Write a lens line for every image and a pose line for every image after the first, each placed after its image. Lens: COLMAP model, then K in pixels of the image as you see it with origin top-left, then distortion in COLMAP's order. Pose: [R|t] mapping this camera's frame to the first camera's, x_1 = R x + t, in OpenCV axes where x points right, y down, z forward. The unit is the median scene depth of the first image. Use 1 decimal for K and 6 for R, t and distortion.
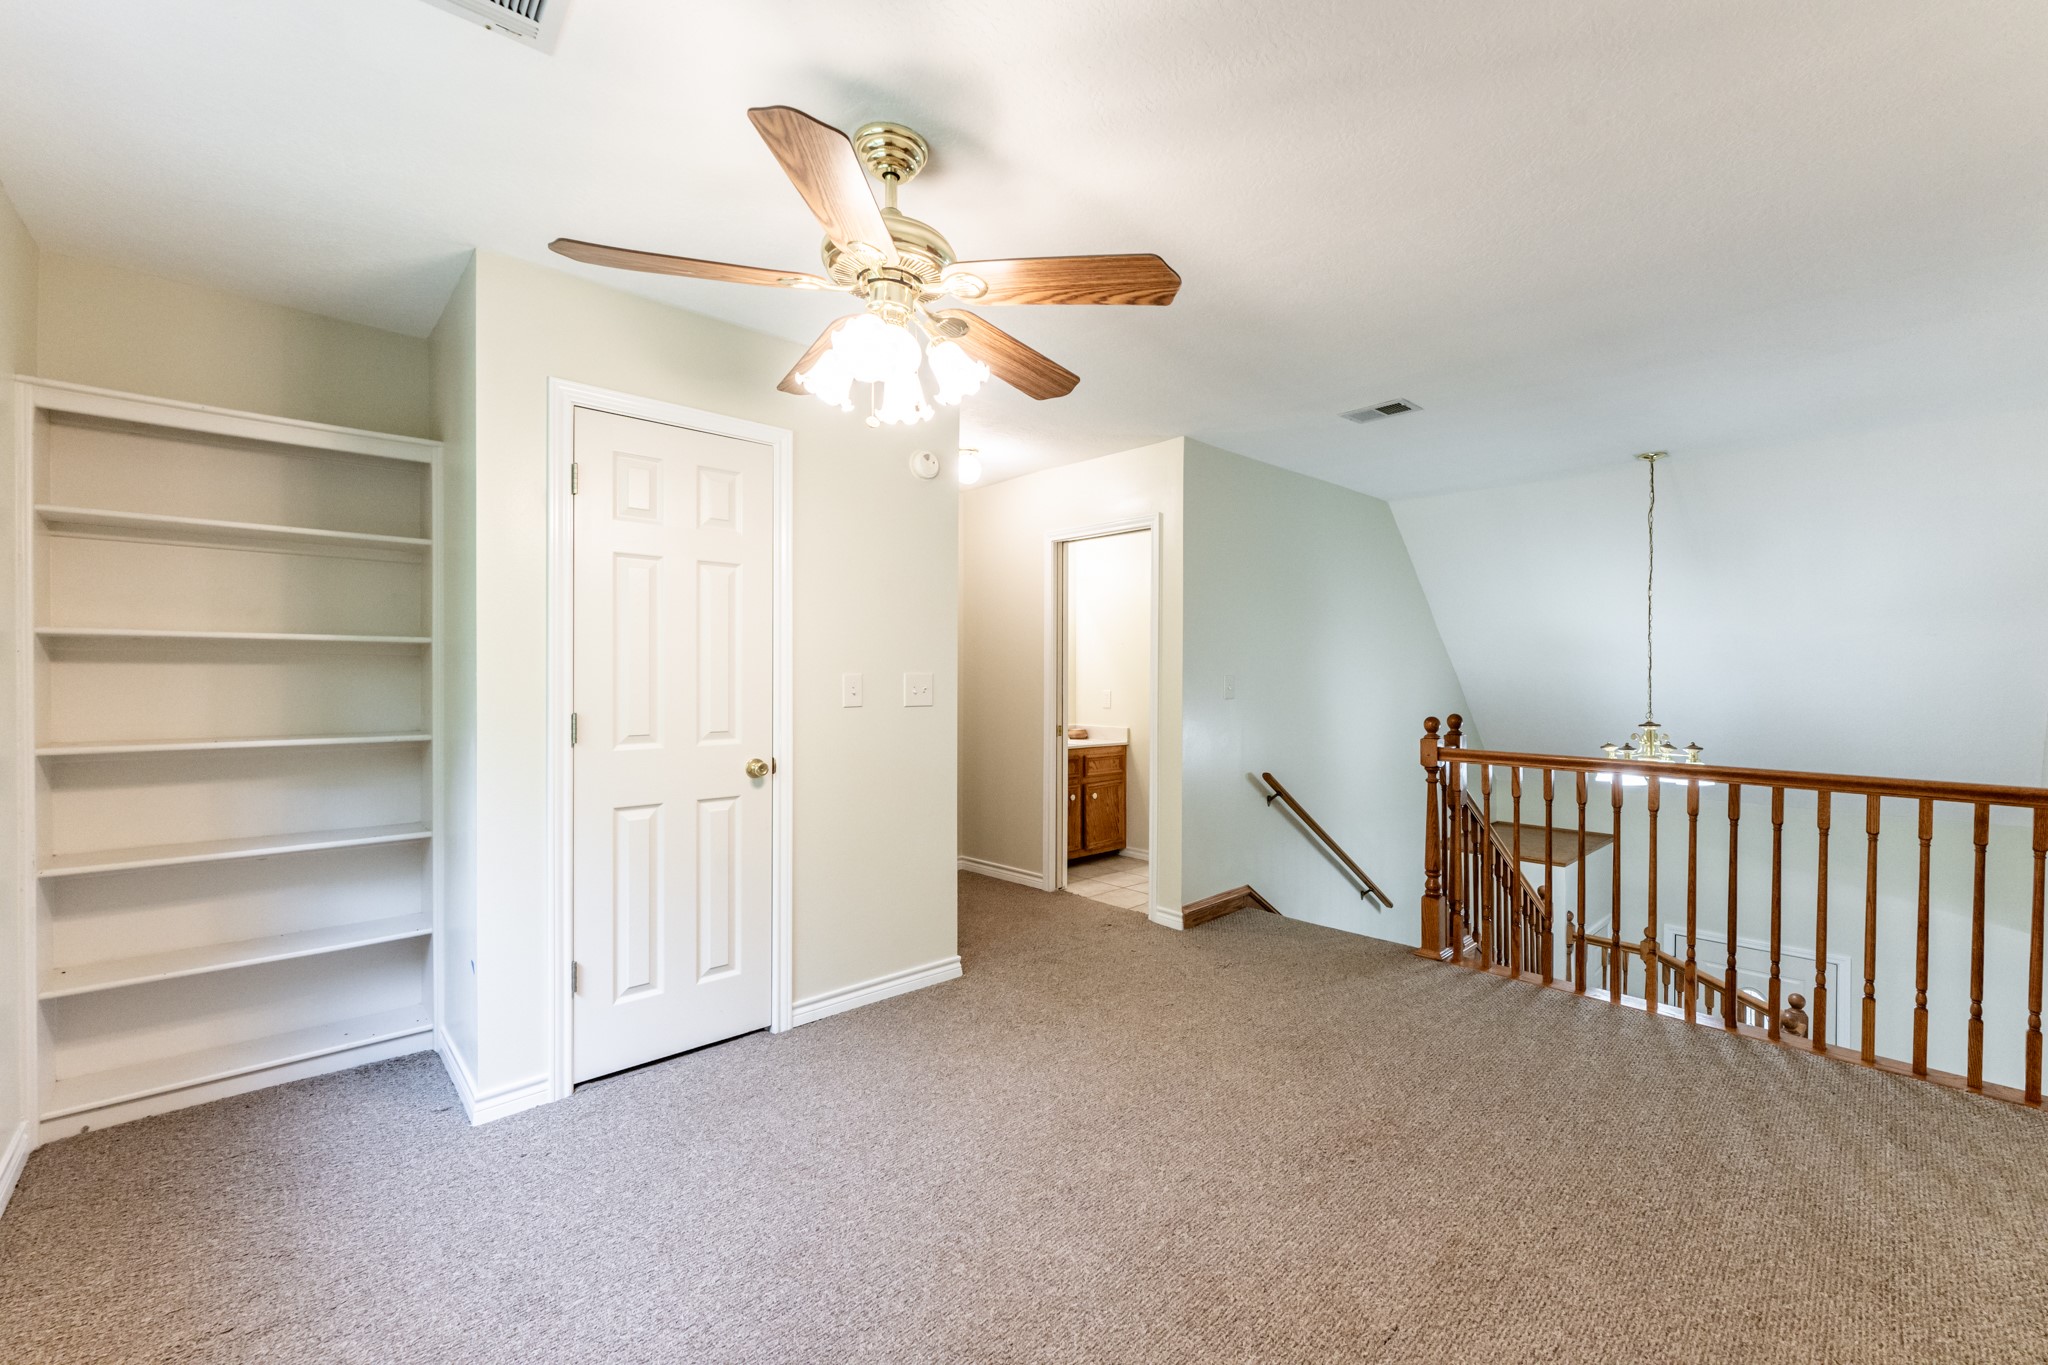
lens RADIAL K [[814.1, 0, 1016.5], [0, 814.1, 675.0], [0, 0, 1]] dist [0.000226, 0.000071]
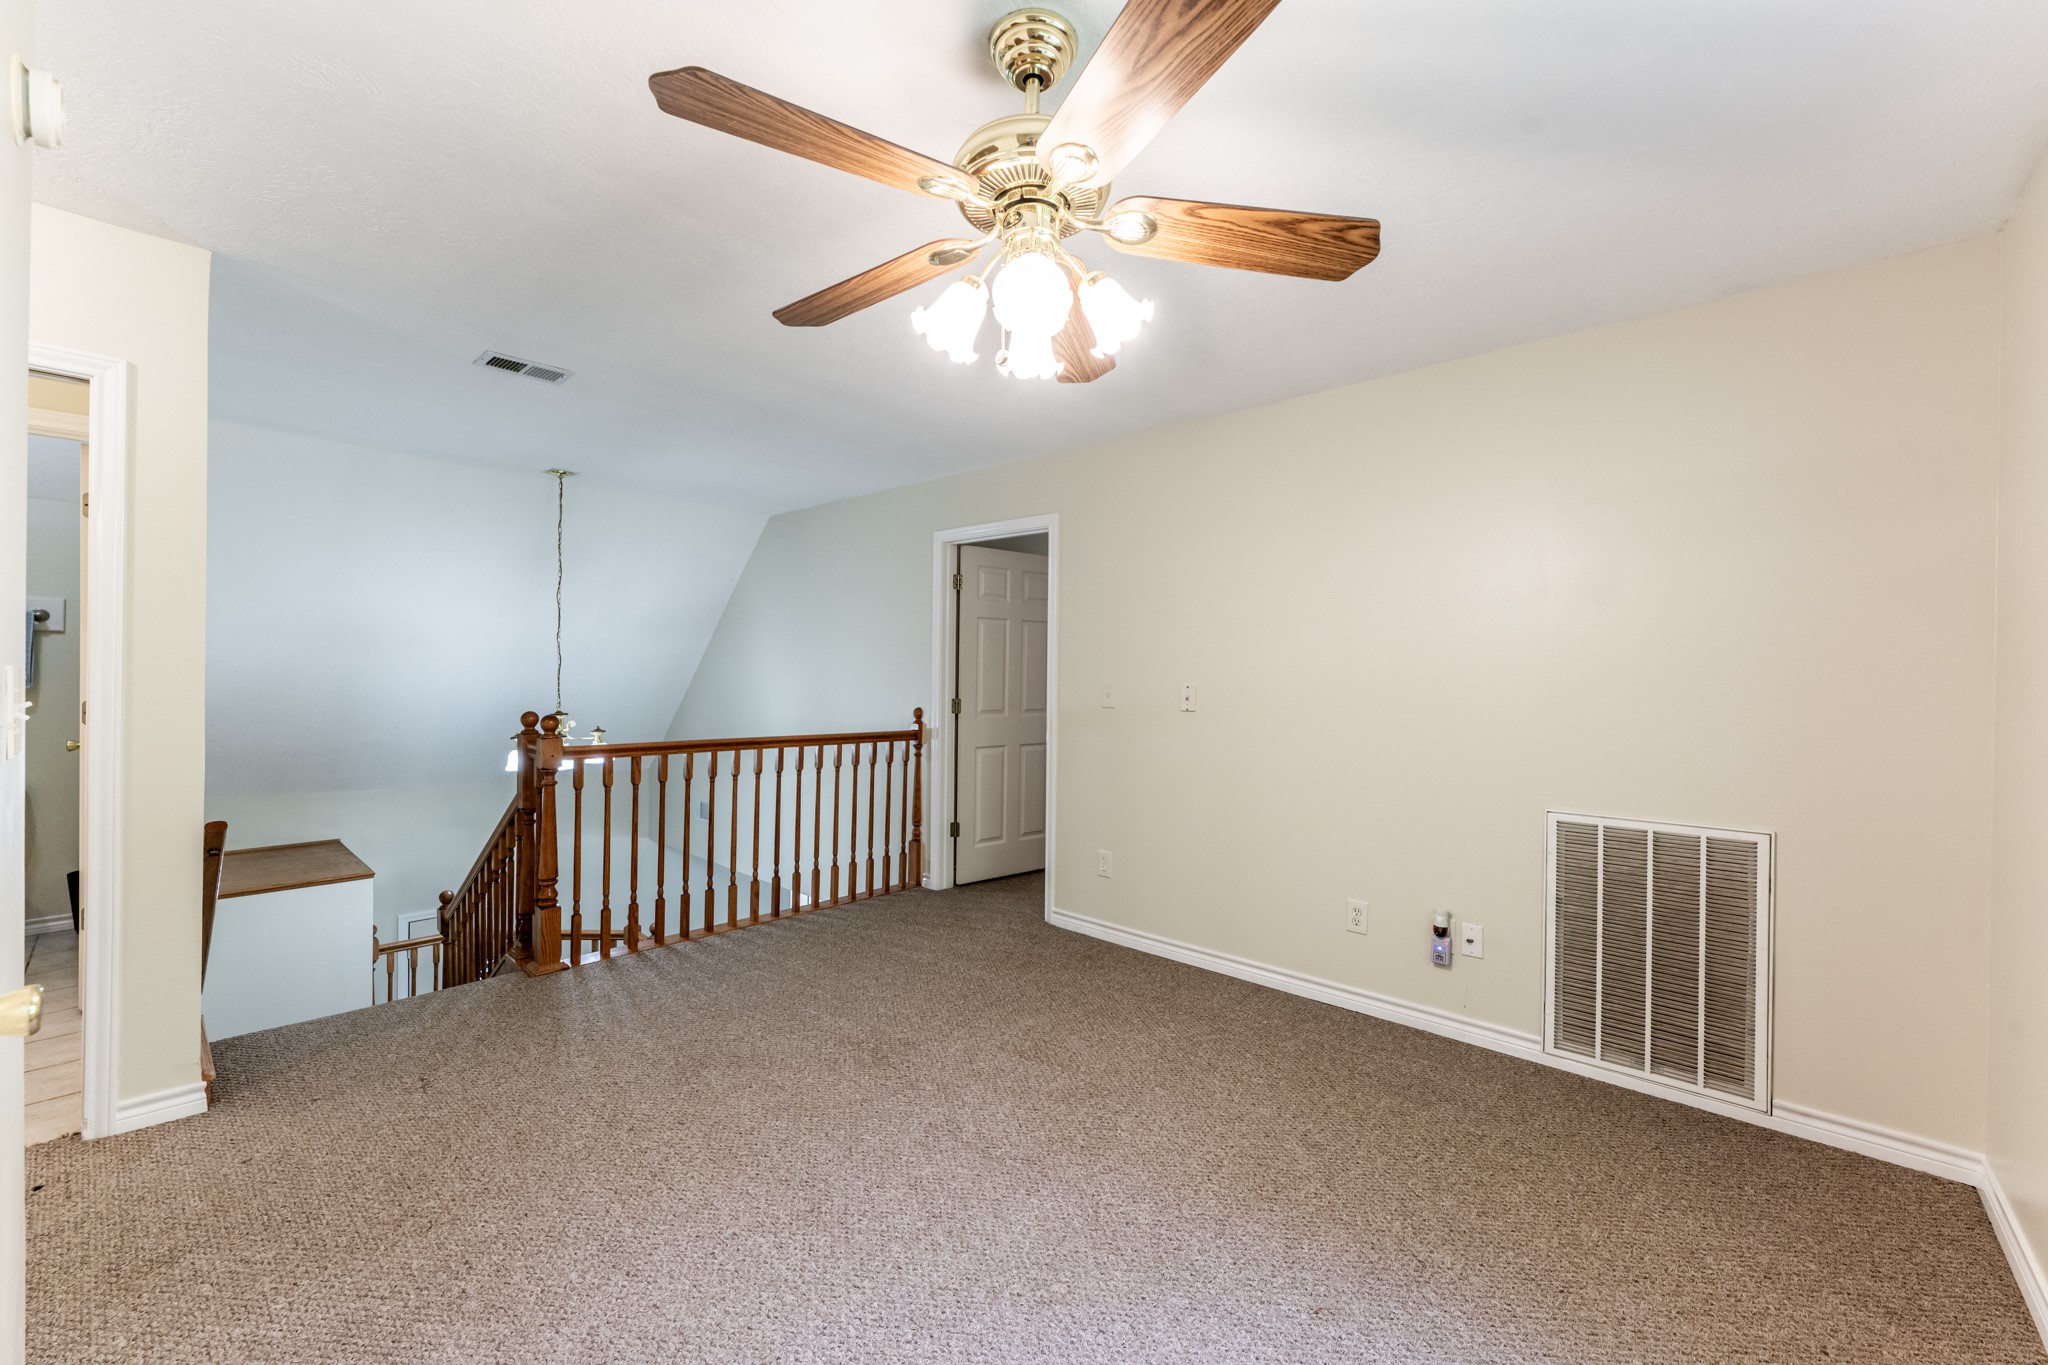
lens RADIAL K [[858.2, 0, 1024.1], [0, 858.2, 673.9], [0, 0, 1]] dist [-0.000131, -0.000024]
pose [[-0.103876, -0.004167, 0.994581, -0.637902], [-0.012251, 0.999921, 0.002909, -0.006653], [-0.994515, -0.011883, -0.103919, 0.679307]]
